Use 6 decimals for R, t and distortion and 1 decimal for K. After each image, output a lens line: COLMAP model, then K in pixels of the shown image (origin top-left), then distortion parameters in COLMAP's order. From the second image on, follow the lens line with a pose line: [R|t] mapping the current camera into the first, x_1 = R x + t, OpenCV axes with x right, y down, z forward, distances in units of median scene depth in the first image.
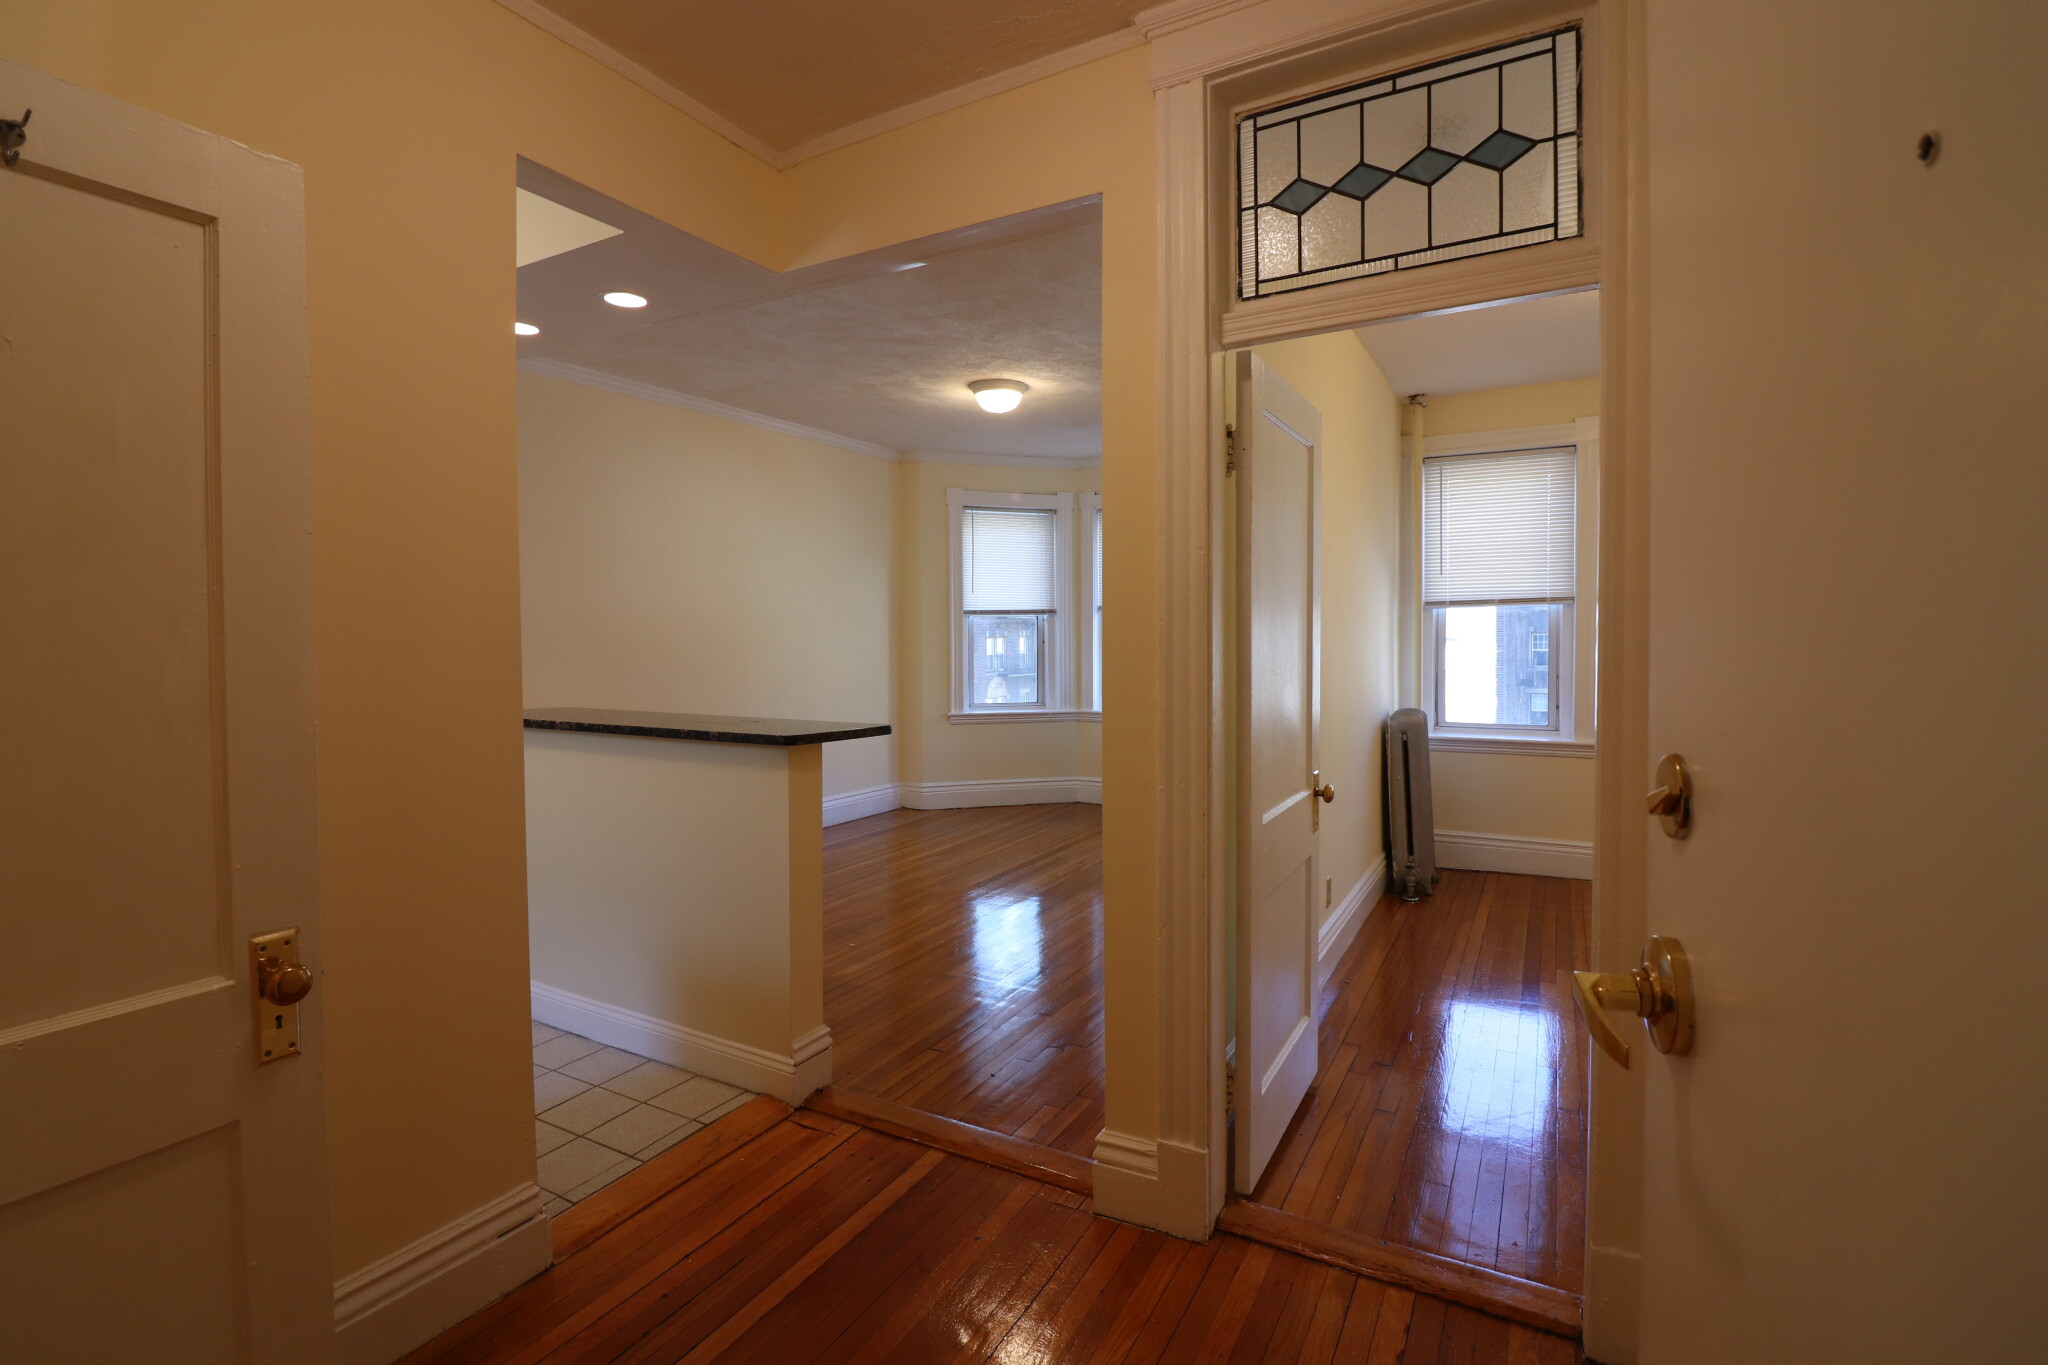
lens RADIAL K [[944.3, 0, 1019.3], [0, 944.3, 658.1], [0, 0, 1]] dist [-0.001324, 0.000029]
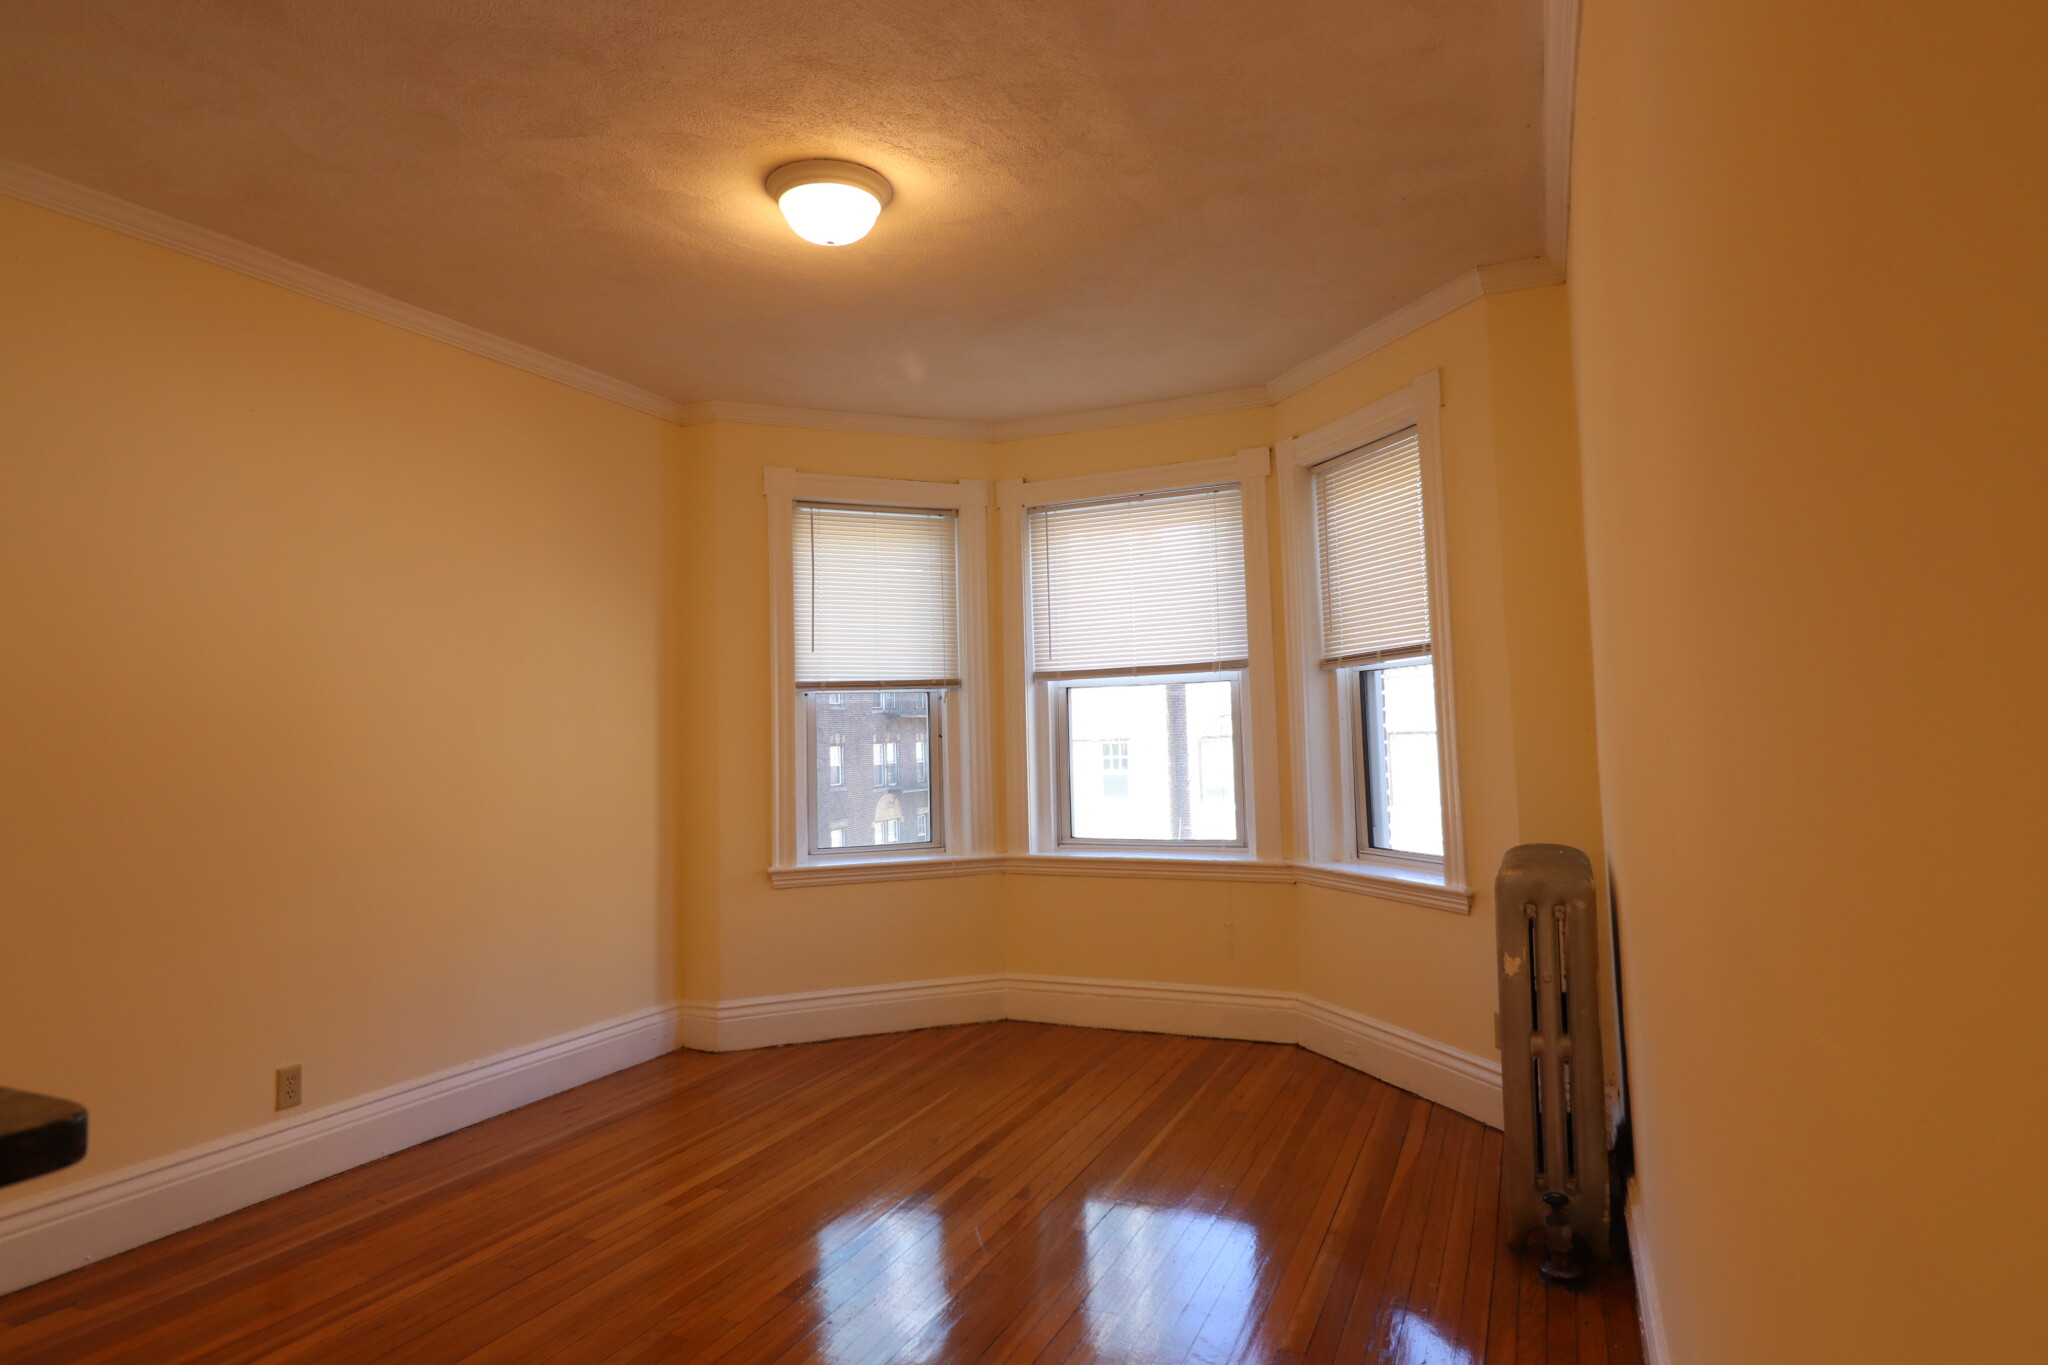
lens RADIAL K [[1149.0, 0, 1024.0], [0, 1149.0, 682.5], [0, 0, 1]] dist [0.000971, 0.000375]
pose [[0.995559, -0.016079, 0.092752, 0.012375], [0.022896, 0.997076, -0.072903, 0.002463], [-0.091309, 0.074703, 0.993017, 0.303906]]
